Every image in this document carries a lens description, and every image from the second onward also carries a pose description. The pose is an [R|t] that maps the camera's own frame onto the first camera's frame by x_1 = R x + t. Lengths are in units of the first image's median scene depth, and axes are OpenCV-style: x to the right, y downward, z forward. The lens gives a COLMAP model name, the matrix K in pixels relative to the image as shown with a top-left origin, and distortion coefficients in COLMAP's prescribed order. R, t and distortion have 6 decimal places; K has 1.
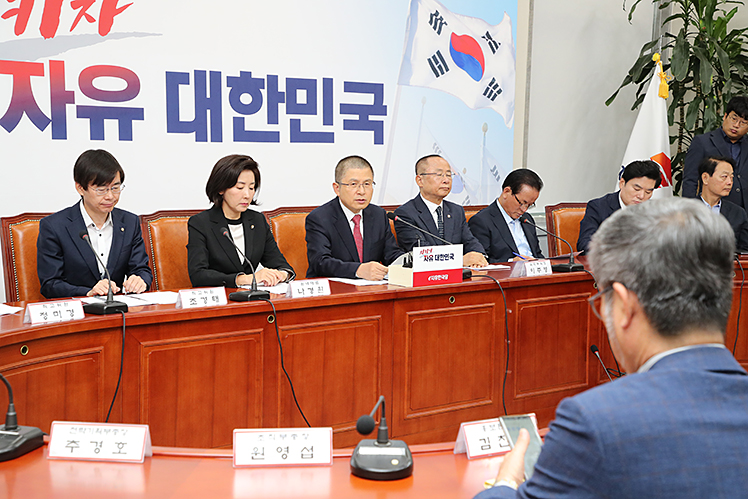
lens RADIAL K [[1184.9, 0, 386.2], [0, 1184.9, 252.7], [0, 0, 1]] dist [0.260884, 0.000000]
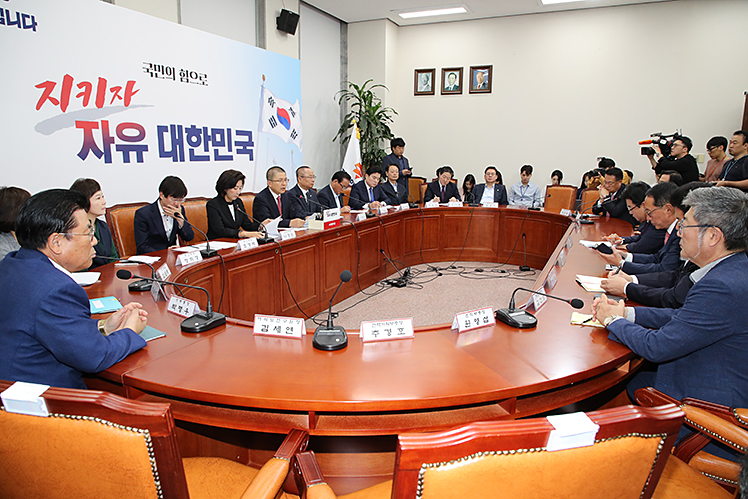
lens RADIAL K [[512.2, 0, 372.3], [0, 512.2, 245.9], [0, 0, 1]] dist [-0.046227, 0.015899]
pose [[0.910834, -0.086500, 0.403609, -0.250382], [0.054338, 0.994414, 0.090492, -0.018104], [-0.409182, -0.060492, 0.910446, 0.140432]]
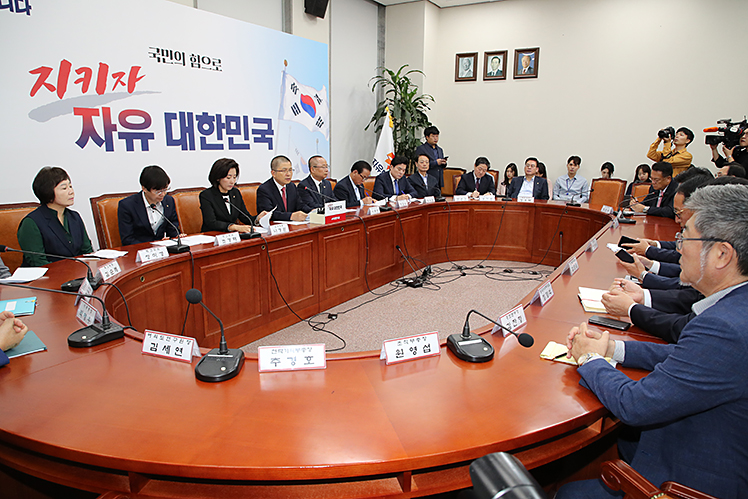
lens RADIAL K [[512.2, 0, 374.1], [0, 512.2, 244.1], [0, 0, 1]] dist [-0.046227, 0.015899]
pose [[0.952739, -0.068876, 0.295879, -0.142003], [0.040972, 0.994194, 0.099500, -0.017246], [-0.301014, -0.082675, 0.950029, 0.175058]]
